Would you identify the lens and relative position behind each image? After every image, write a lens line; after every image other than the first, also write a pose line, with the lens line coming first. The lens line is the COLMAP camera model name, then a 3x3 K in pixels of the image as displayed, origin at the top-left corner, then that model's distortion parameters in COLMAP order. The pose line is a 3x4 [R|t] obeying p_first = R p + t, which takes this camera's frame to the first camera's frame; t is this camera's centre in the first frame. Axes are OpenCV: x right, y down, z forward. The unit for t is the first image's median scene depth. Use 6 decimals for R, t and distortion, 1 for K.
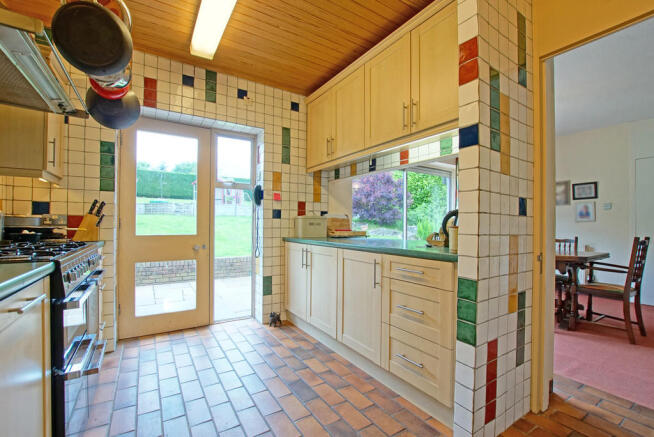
lens RADIAL K [[293.4, 0, 324.7], [0, 293.4, 223.4], [0, 0, 1]] dist [0.000329, 0.001056]
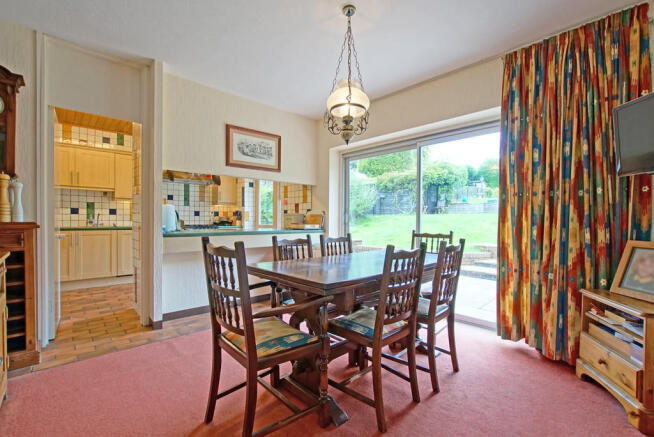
lens RADIAL K [[293.4, 0, 324.4], [0, 293.4, 220.1], [0, 0, 1]] dist [0.000329, 0.001056]
pose [[0.213517, -0.006571, -0.976917, 1.507872], [-0.002689, 0.999970, -0.007314, 0.019894], [0.976936, 0.004189, 0.213493, 0.920334]]
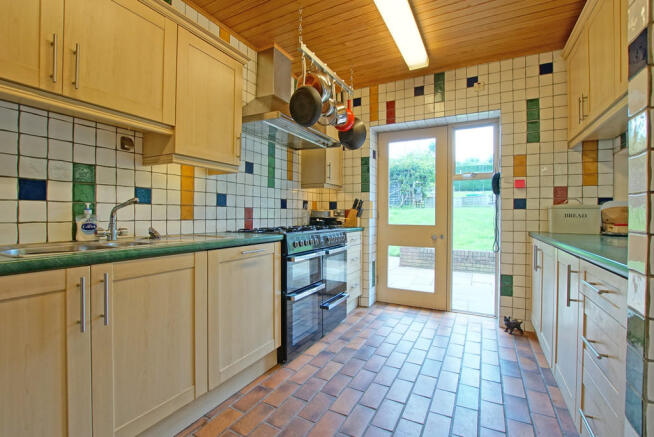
lens RADIAL K [[293.4, 0, 330.8], [0, 293.4, 214.3], [0, 0, 1]] dist [0.000329, 0.001056]
pose [[0.530270, -0.003308, -0.847822, 0.285196], [-0.000515, 0.999991, -0.004224, 0.002081], [0.847828, 0.002676, 0.530264, 0.086935]]
